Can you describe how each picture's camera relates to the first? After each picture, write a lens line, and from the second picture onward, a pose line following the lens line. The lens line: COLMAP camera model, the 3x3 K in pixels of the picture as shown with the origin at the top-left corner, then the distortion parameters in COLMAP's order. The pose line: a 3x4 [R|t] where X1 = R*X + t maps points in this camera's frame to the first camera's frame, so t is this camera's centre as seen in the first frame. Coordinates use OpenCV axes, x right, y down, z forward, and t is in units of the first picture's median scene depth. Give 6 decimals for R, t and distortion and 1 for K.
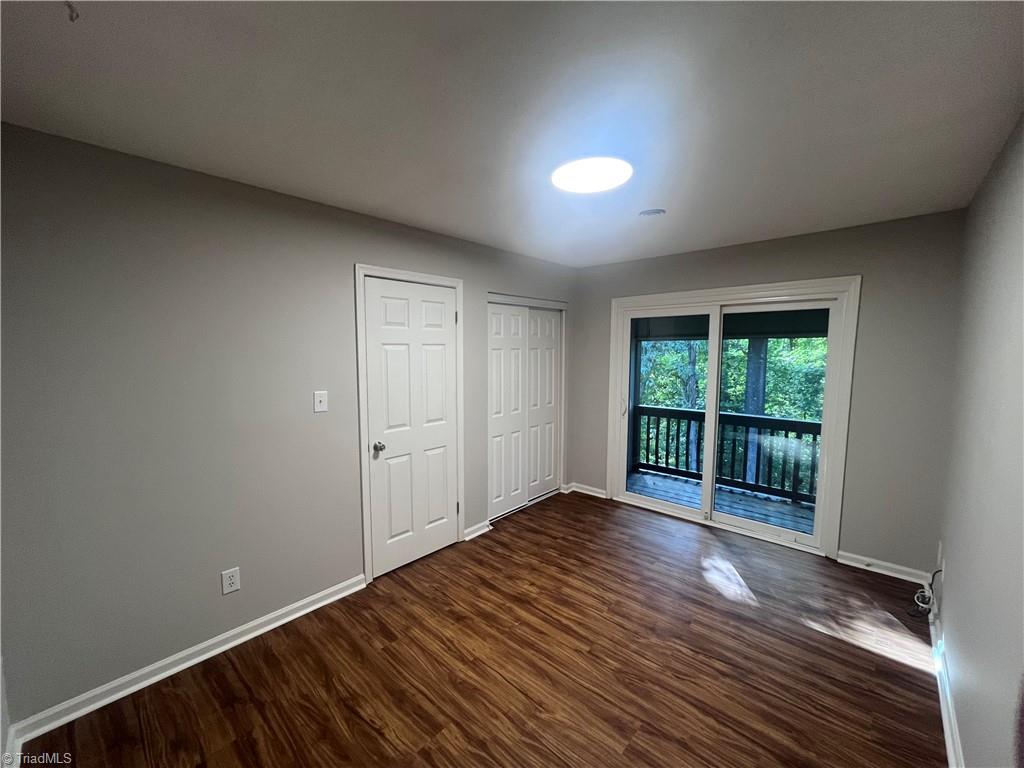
lens RADIAL K [[415.0, 0, 508.1], [0, 415.0, 387.2], [0, 0, 1]] dist [0.000795, 0.000052]
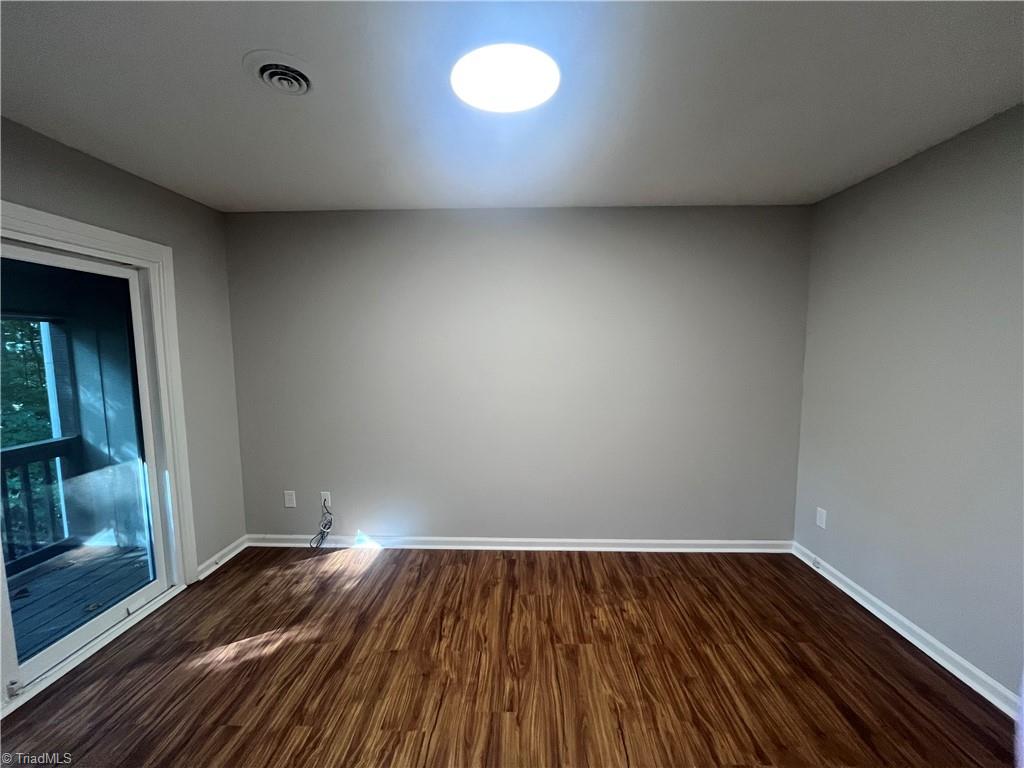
lens RADIAL K [[415.0, 0, 508.1], [0, 415.0, 387.2], [0, 0, 1]] dist [0.000795, 0.000052]
pose [[-0.648798, -0.070178, 0.757718, -0.398389], [0.078078, 0.984344, 0.158021, -0.100092], [-0.756944, 0.161685, -0.633161, 1.577878]]
